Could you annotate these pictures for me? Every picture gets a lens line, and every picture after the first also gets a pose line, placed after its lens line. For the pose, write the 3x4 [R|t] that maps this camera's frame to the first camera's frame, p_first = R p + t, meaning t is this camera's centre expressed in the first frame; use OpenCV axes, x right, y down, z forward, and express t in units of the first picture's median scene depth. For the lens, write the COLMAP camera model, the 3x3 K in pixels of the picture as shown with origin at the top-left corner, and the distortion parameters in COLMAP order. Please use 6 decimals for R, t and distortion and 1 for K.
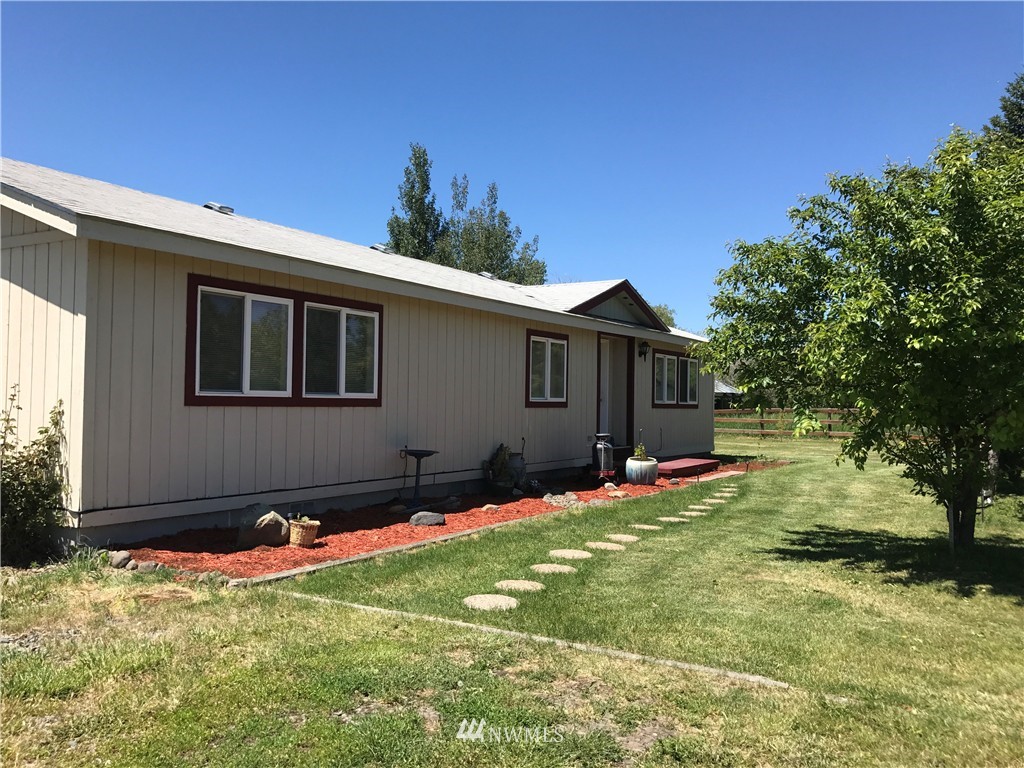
lens RADIAL K [[842.1, 0, 512.0], [0, 842.1, 384.0], [0, 0, 1]] dist [0.057455, -0.088271]
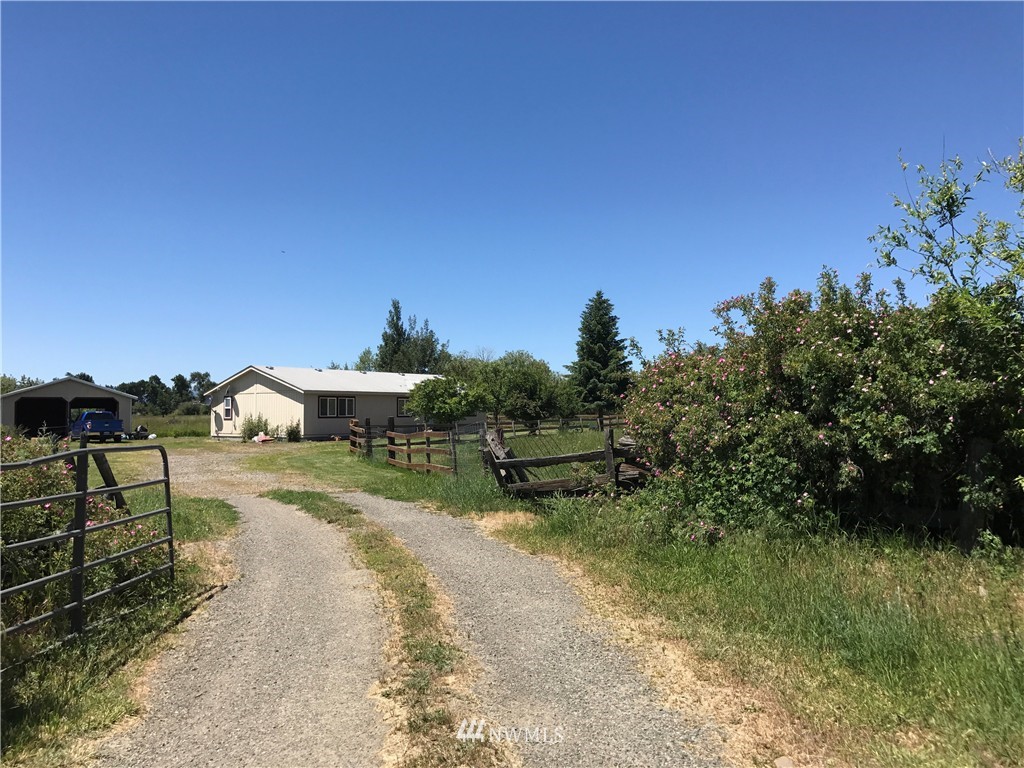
lens RADIAL K [[842.1, 0, 512.0], [0, 842.1, 384.0], [0, 0, 1]] dist [0.057455, -0.088271]
pose [[0.997882, -0.017547, -0.062632, 0.343463], [0.016754, 0.999773, -0.013162, -0.029203], [0.062848, 0.012085, 0.997950, -1.232087]]
